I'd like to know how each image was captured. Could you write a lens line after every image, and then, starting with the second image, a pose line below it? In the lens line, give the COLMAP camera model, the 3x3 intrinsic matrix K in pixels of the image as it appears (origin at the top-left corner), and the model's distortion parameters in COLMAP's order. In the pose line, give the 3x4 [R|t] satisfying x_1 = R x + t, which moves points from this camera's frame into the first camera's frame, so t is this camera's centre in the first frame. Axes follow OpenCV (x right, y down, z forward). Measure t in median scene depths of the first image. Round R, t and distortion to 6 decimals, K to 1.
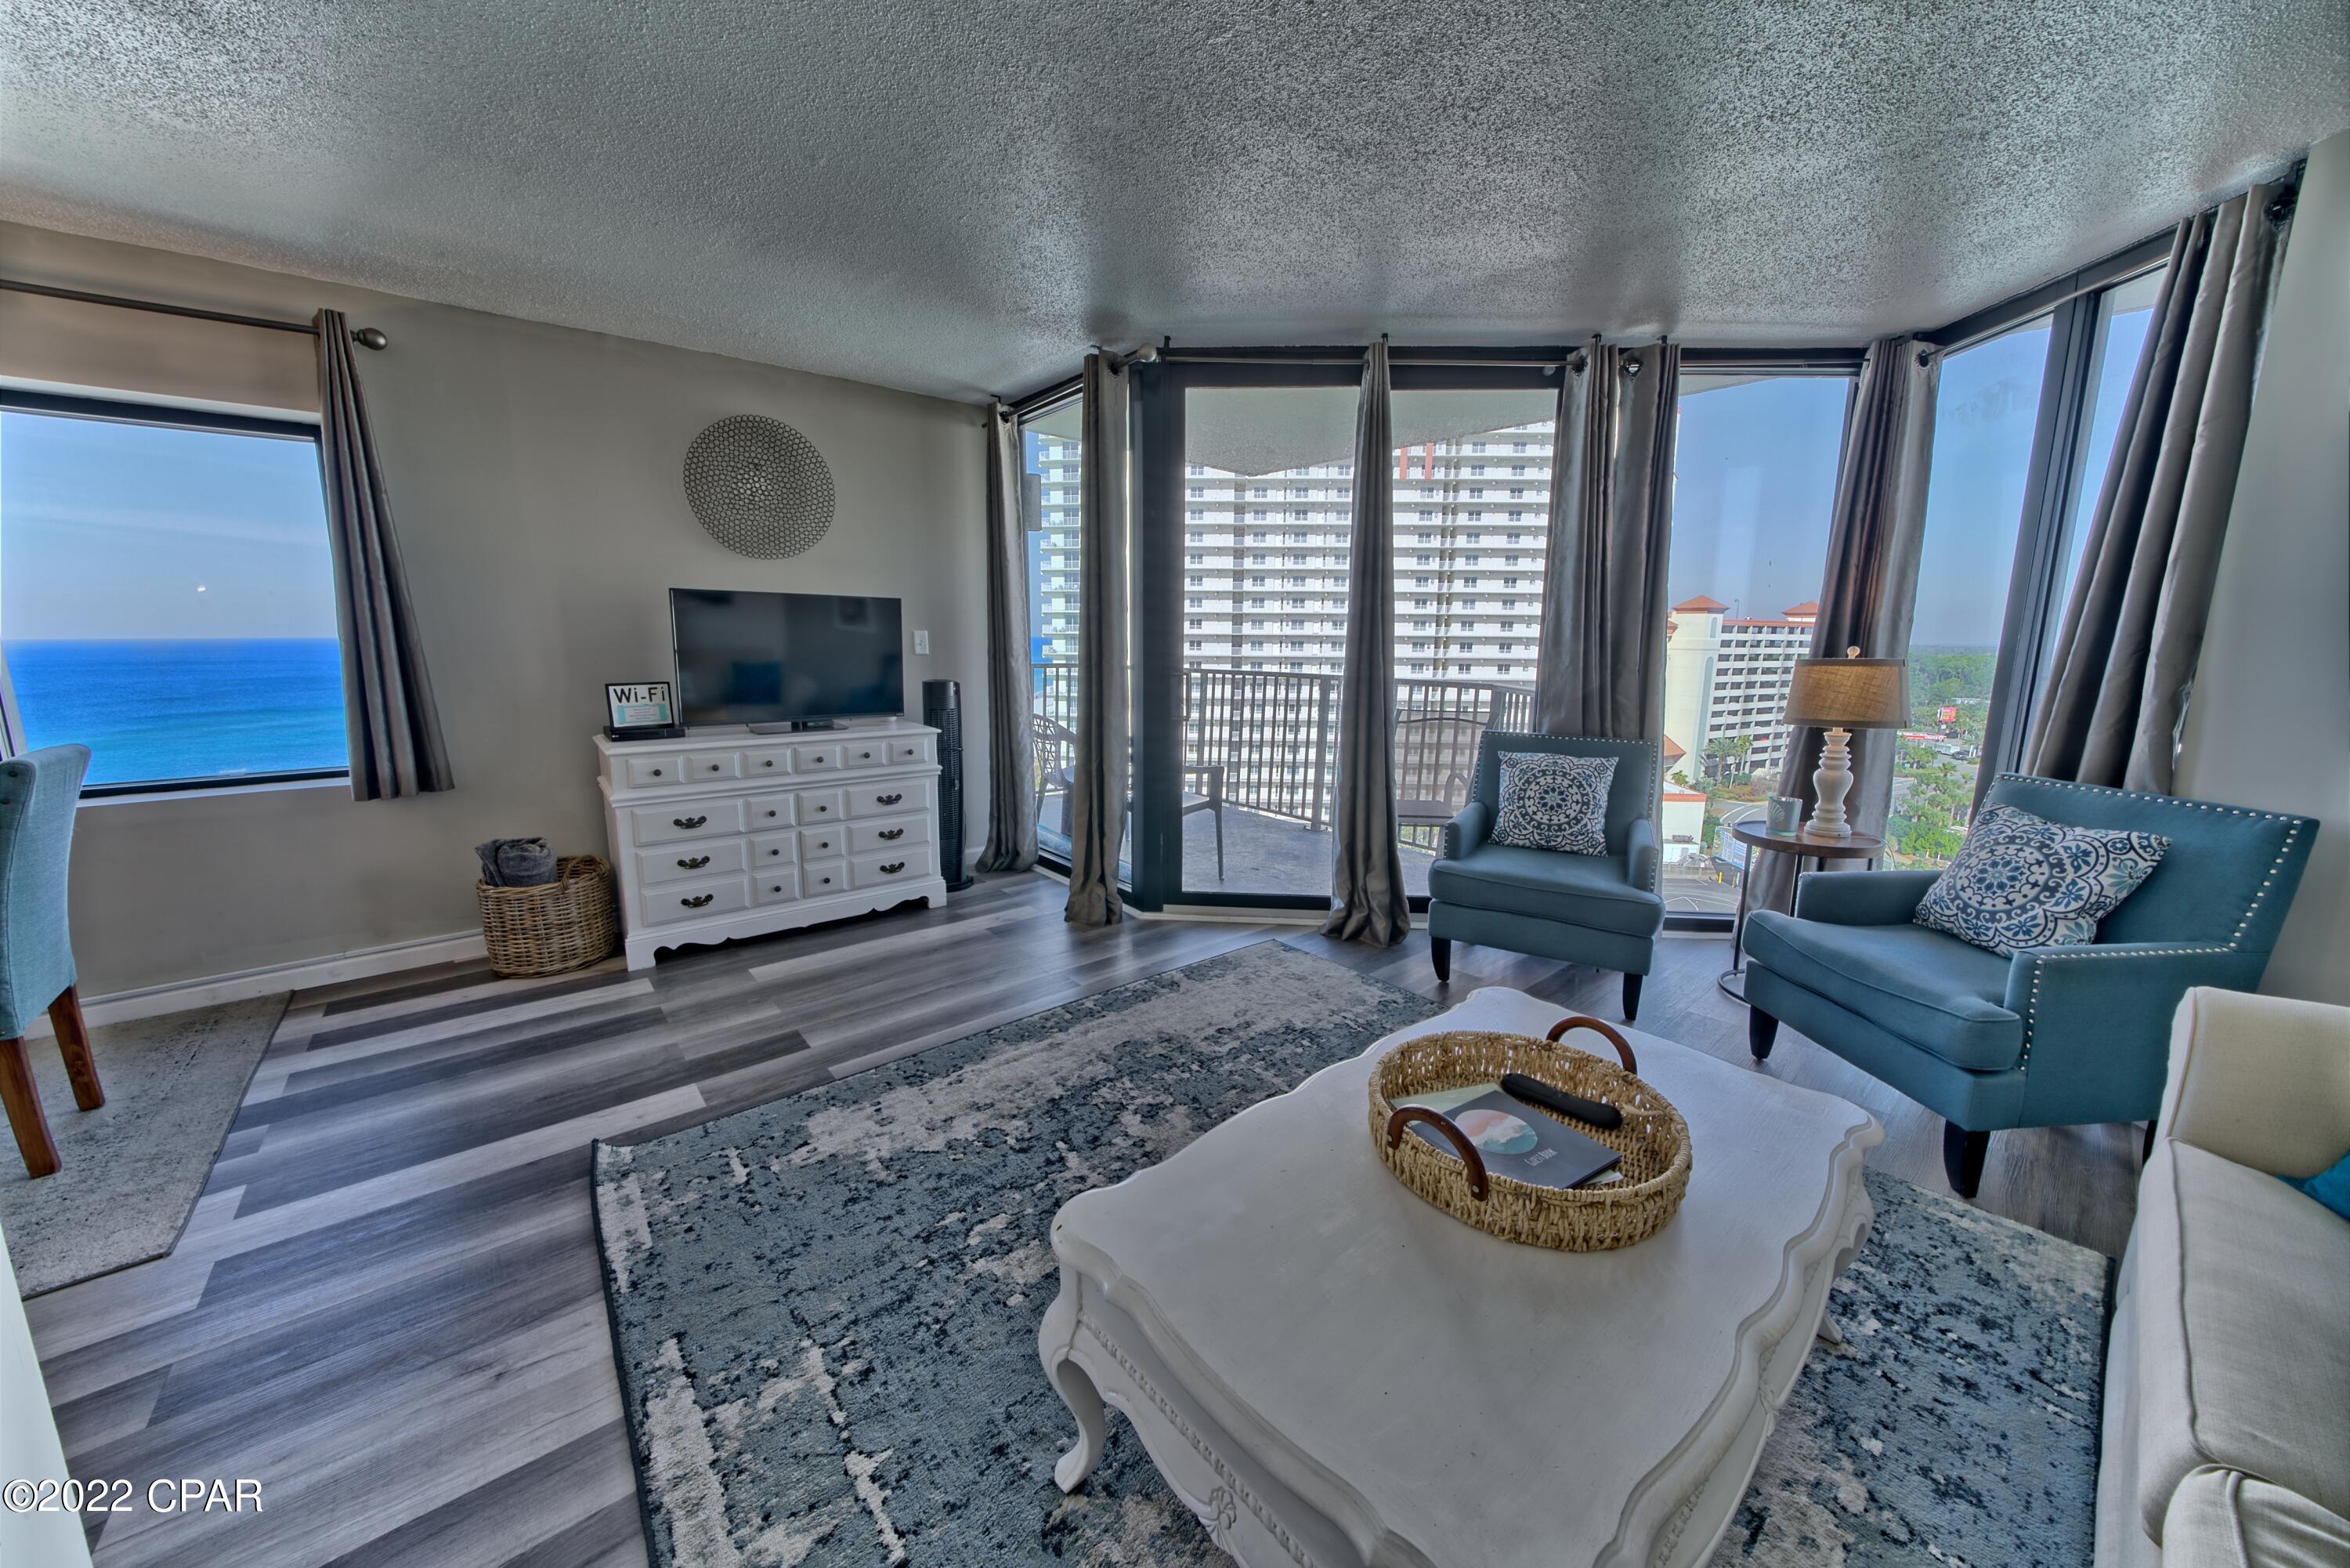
lens RADIAL K [[812.5, 0, 1179.6], [0, 812.5, 779.3], [0, 0, 1]] dist [-0.025131, 0.002354]
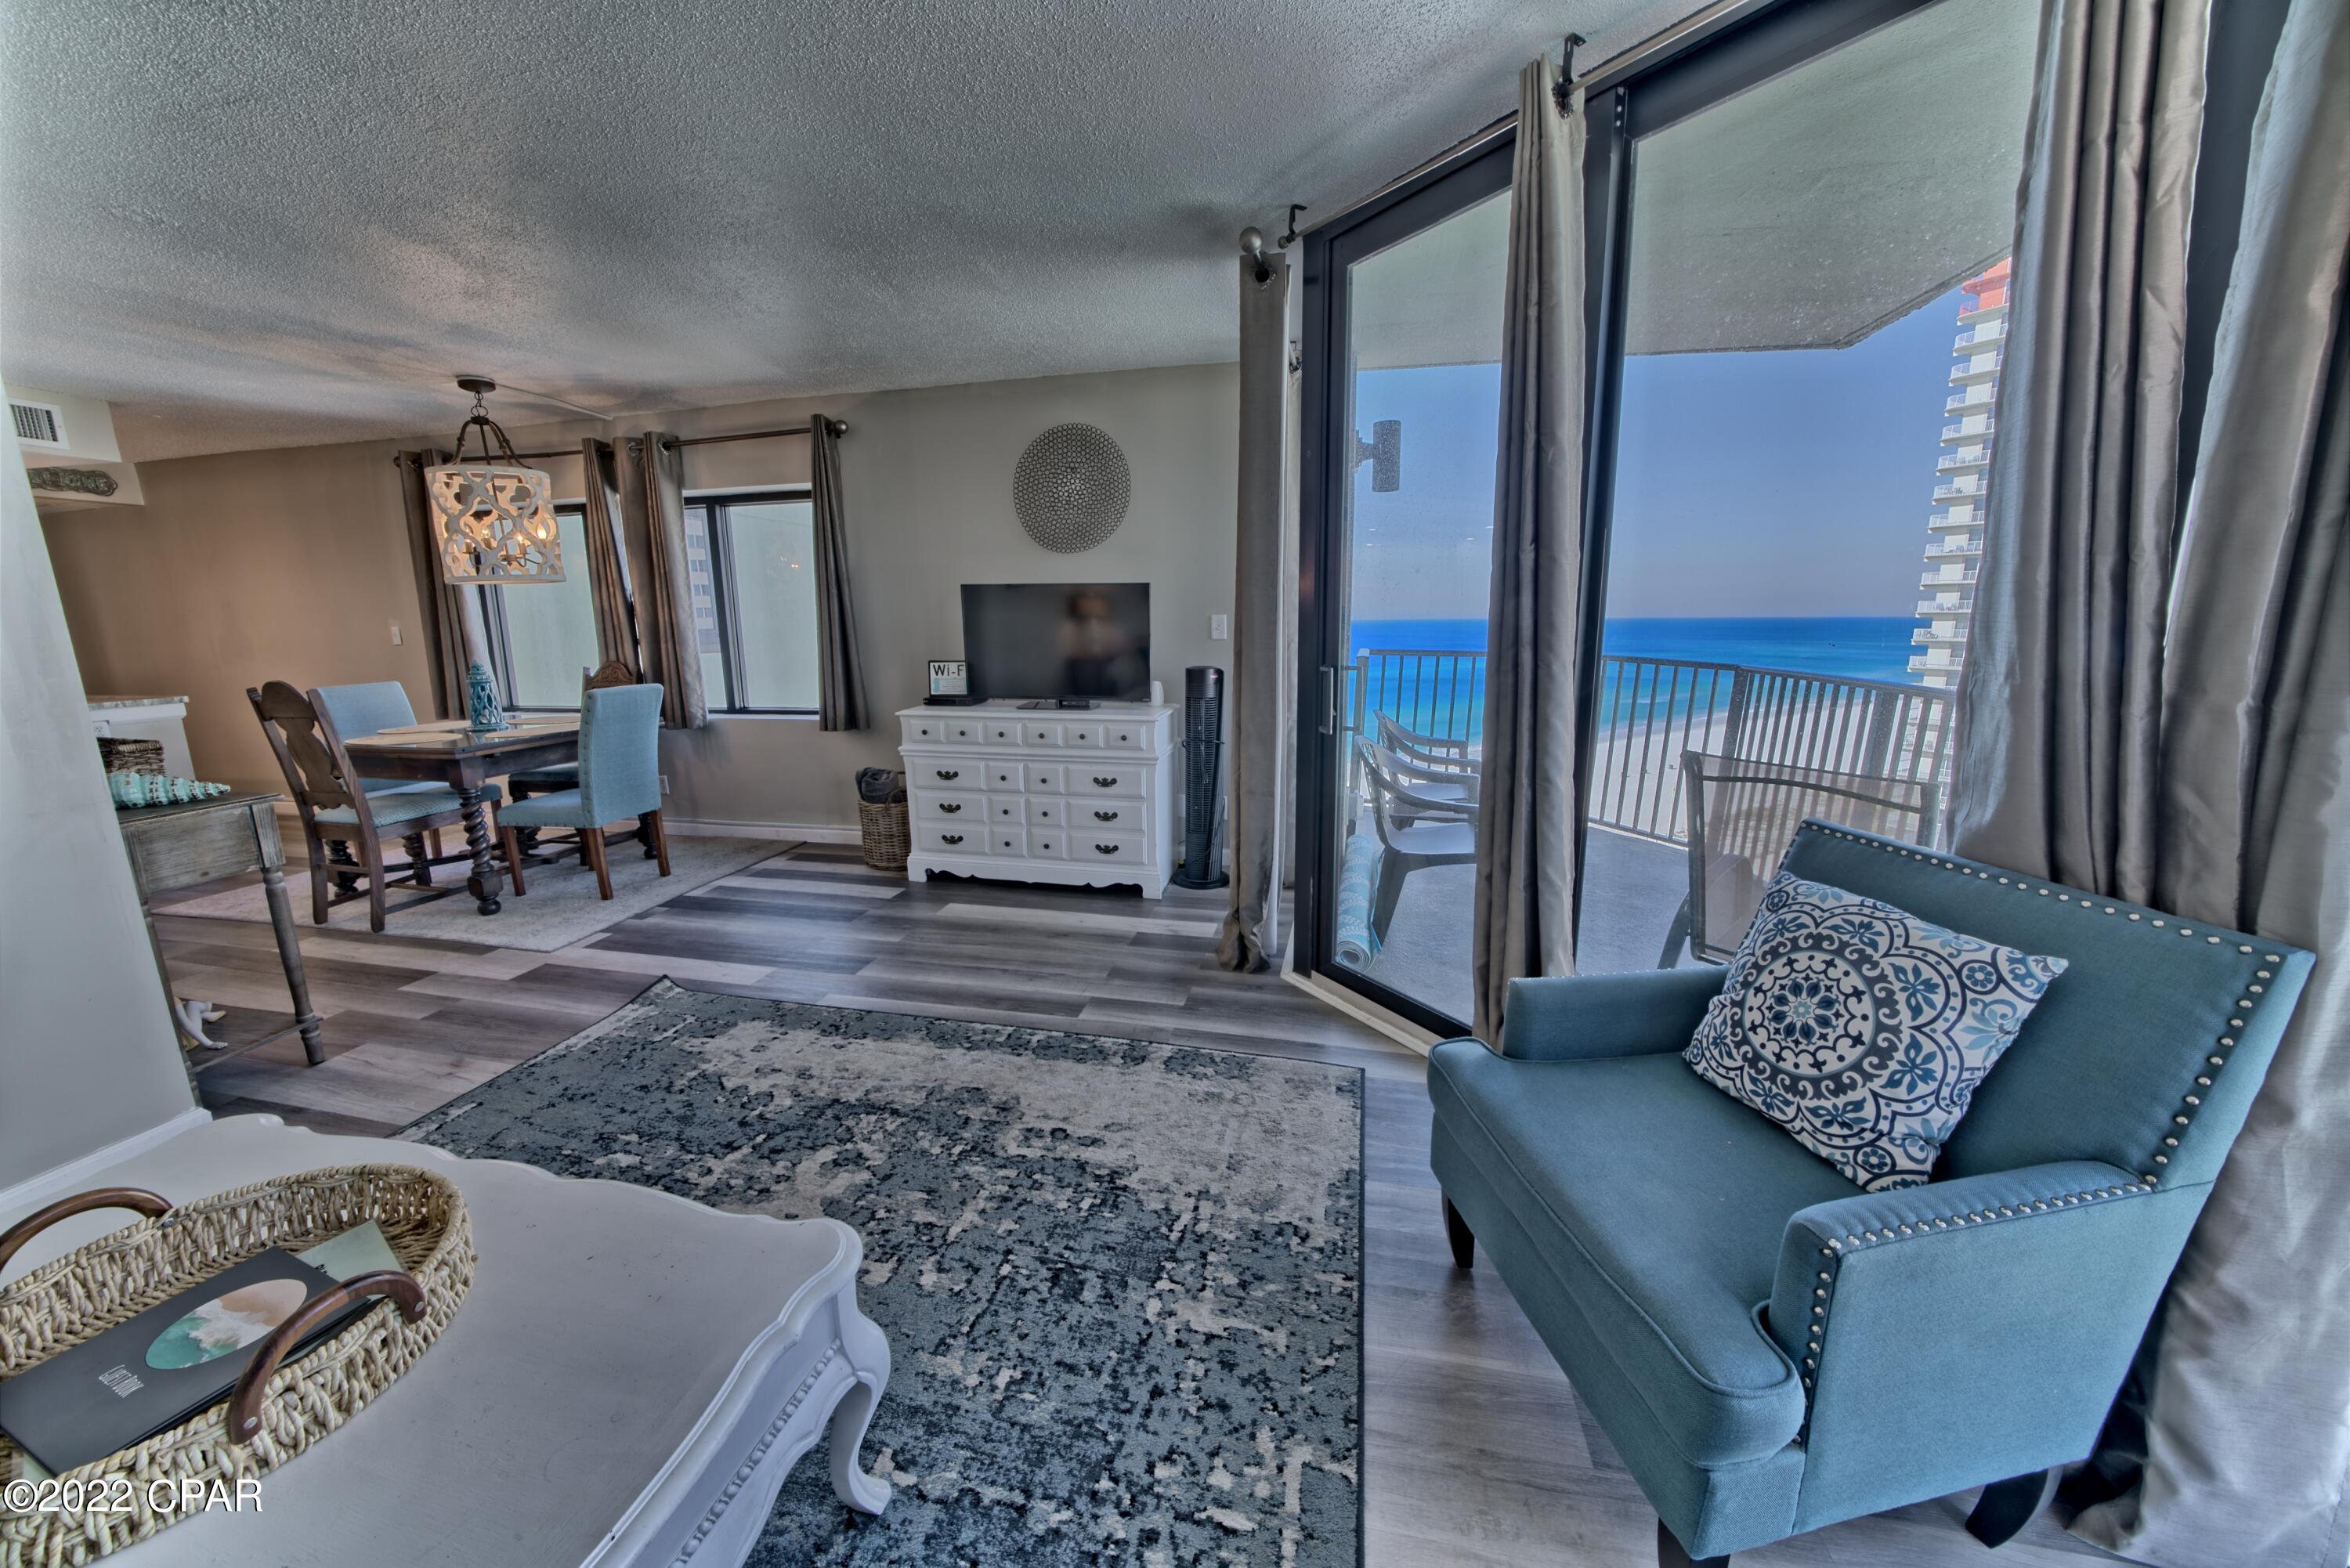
lens RADIAL K [[812.5, 0, 1169.9], [0, 812.5, 777.1], [0, 0, 1]] dist [-0.025131, 0.002354]
pose [[0.604170, 0.139445, -0.784559, 0.578538], [-0.124596, 0.988991, 0.079832, -0.085634], [0.787054, 0.049521, 0.614893, 0.508102]]
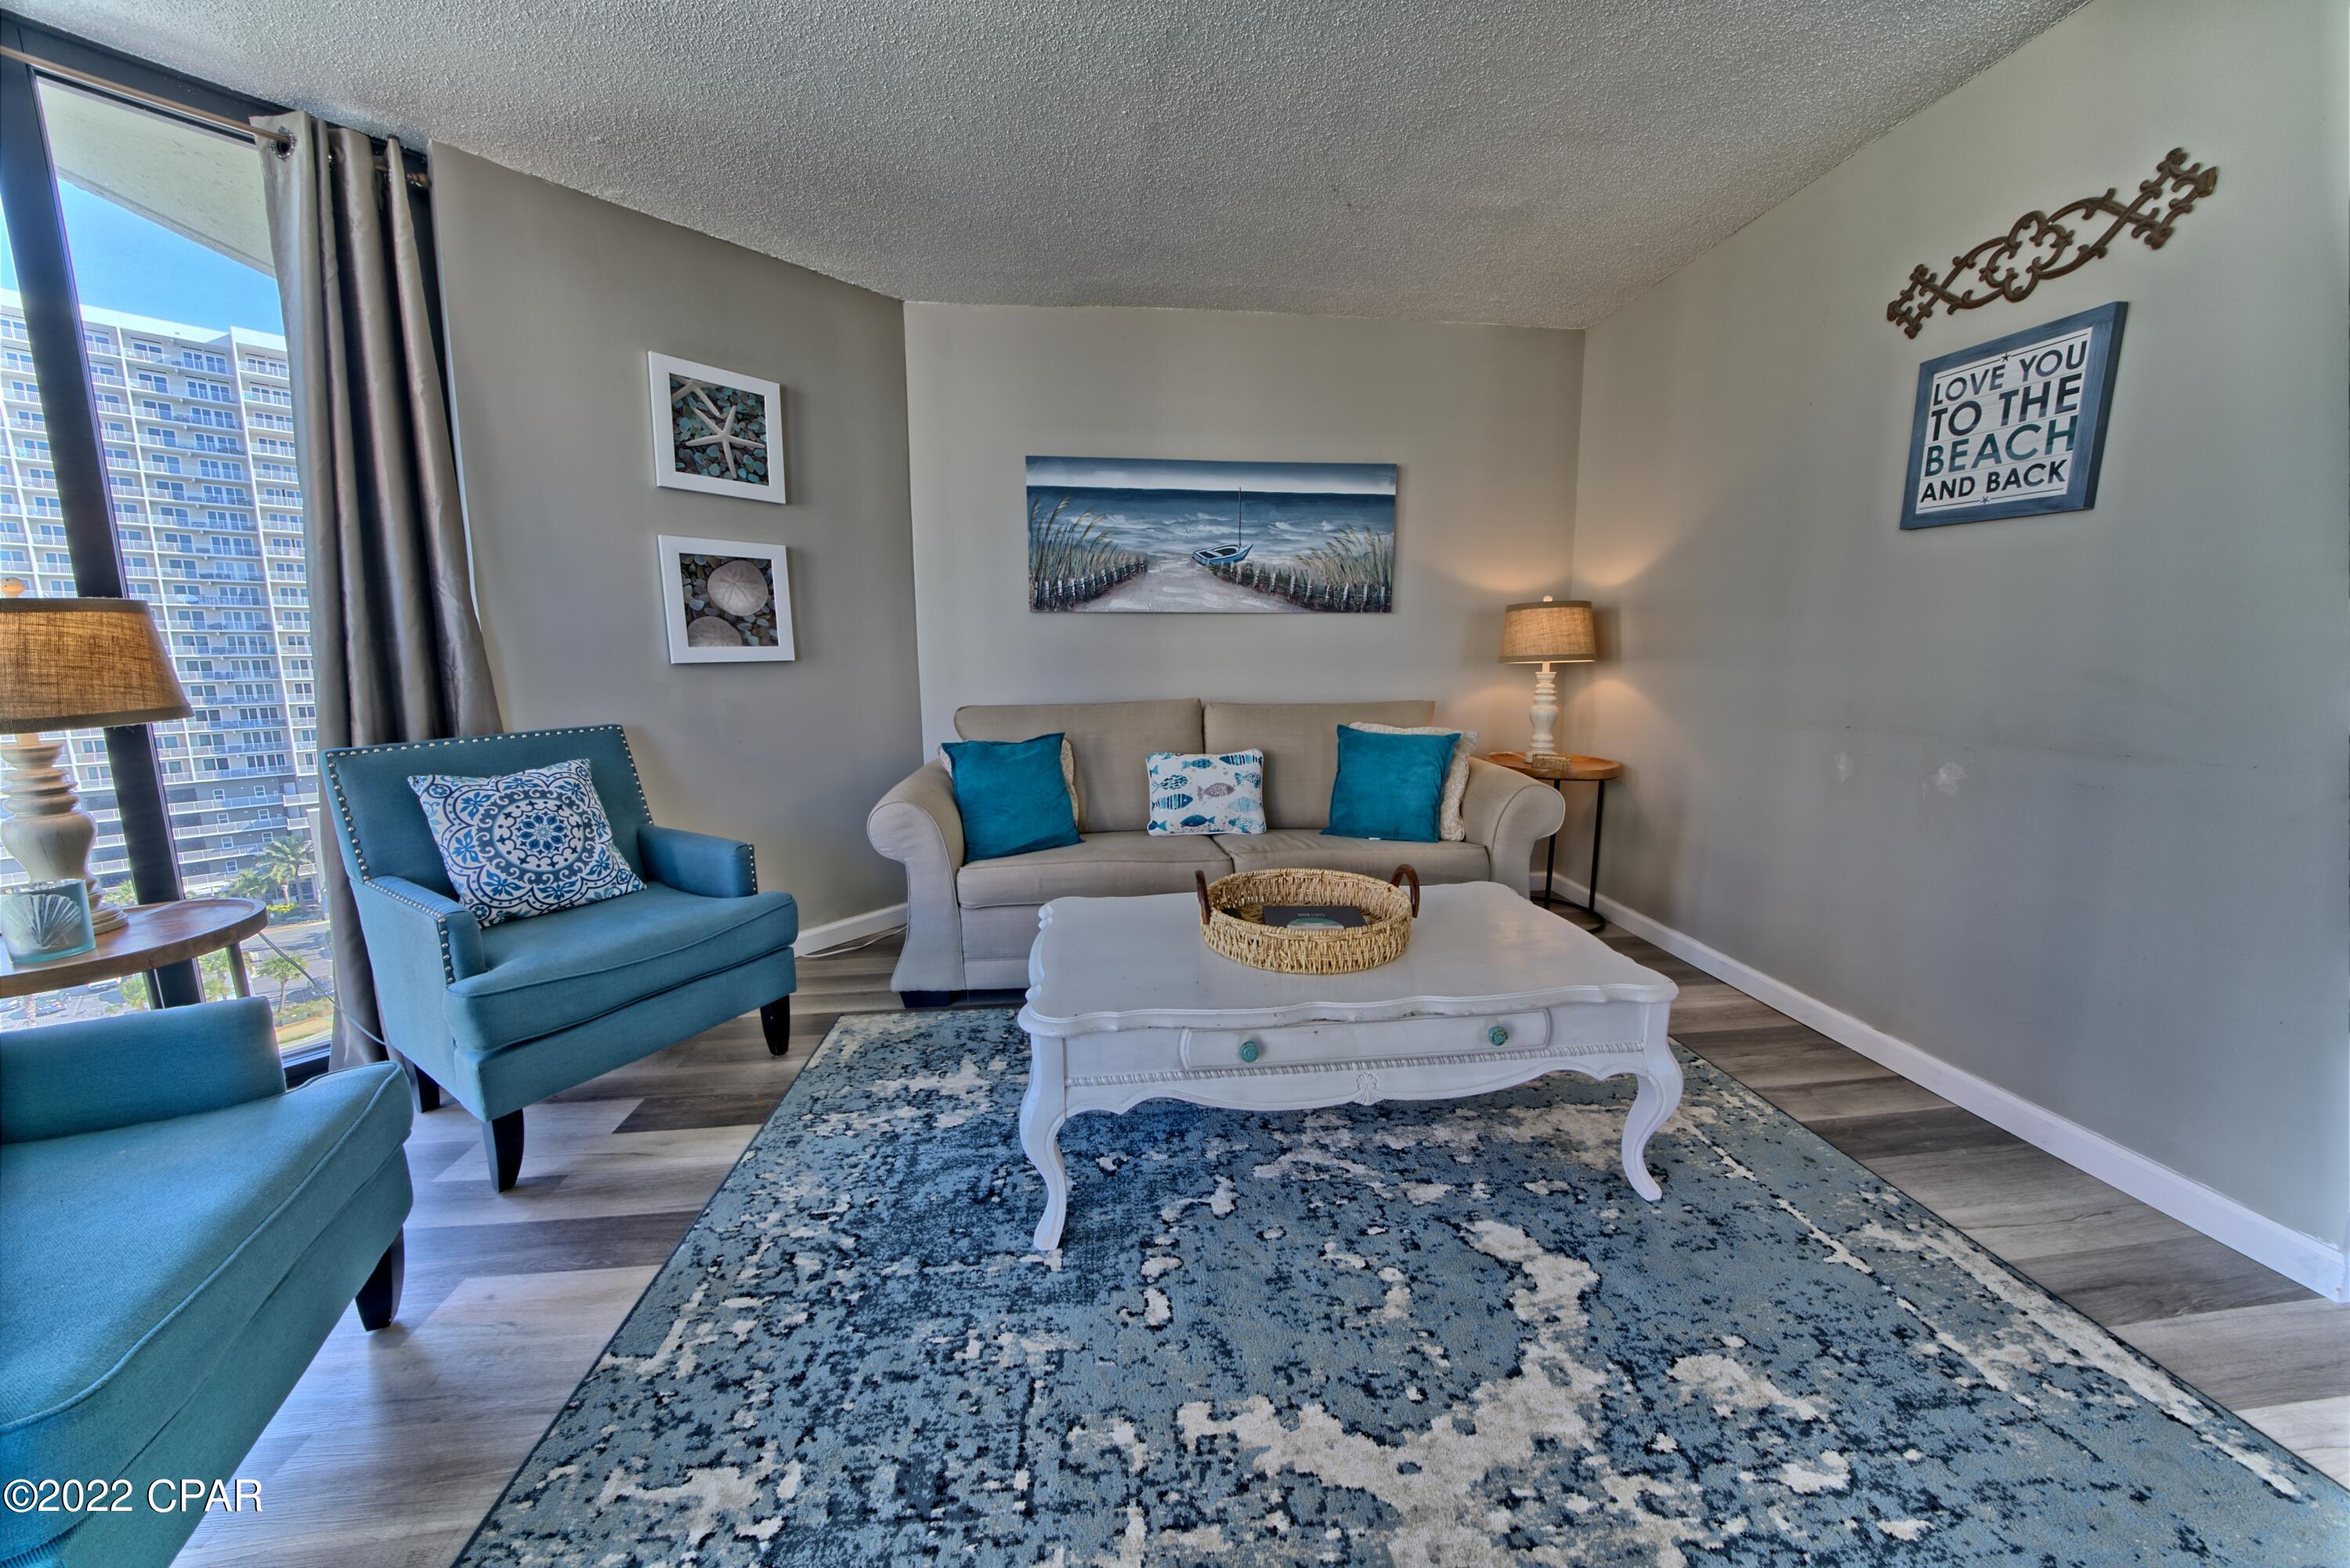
lens RADIAL K [[812.5, 0, 1164.9], [0, 812.5, 784.6], [0, 0, 1]] dist [-0.025131, 0.002354]
pose [[-0.818756, -0.093747, 0.566437, -0.068554], [0.103759, 0.946175, 0.306572, -0.101050], [-0.564689, 0.309781, -0.764959, 0.896307]]
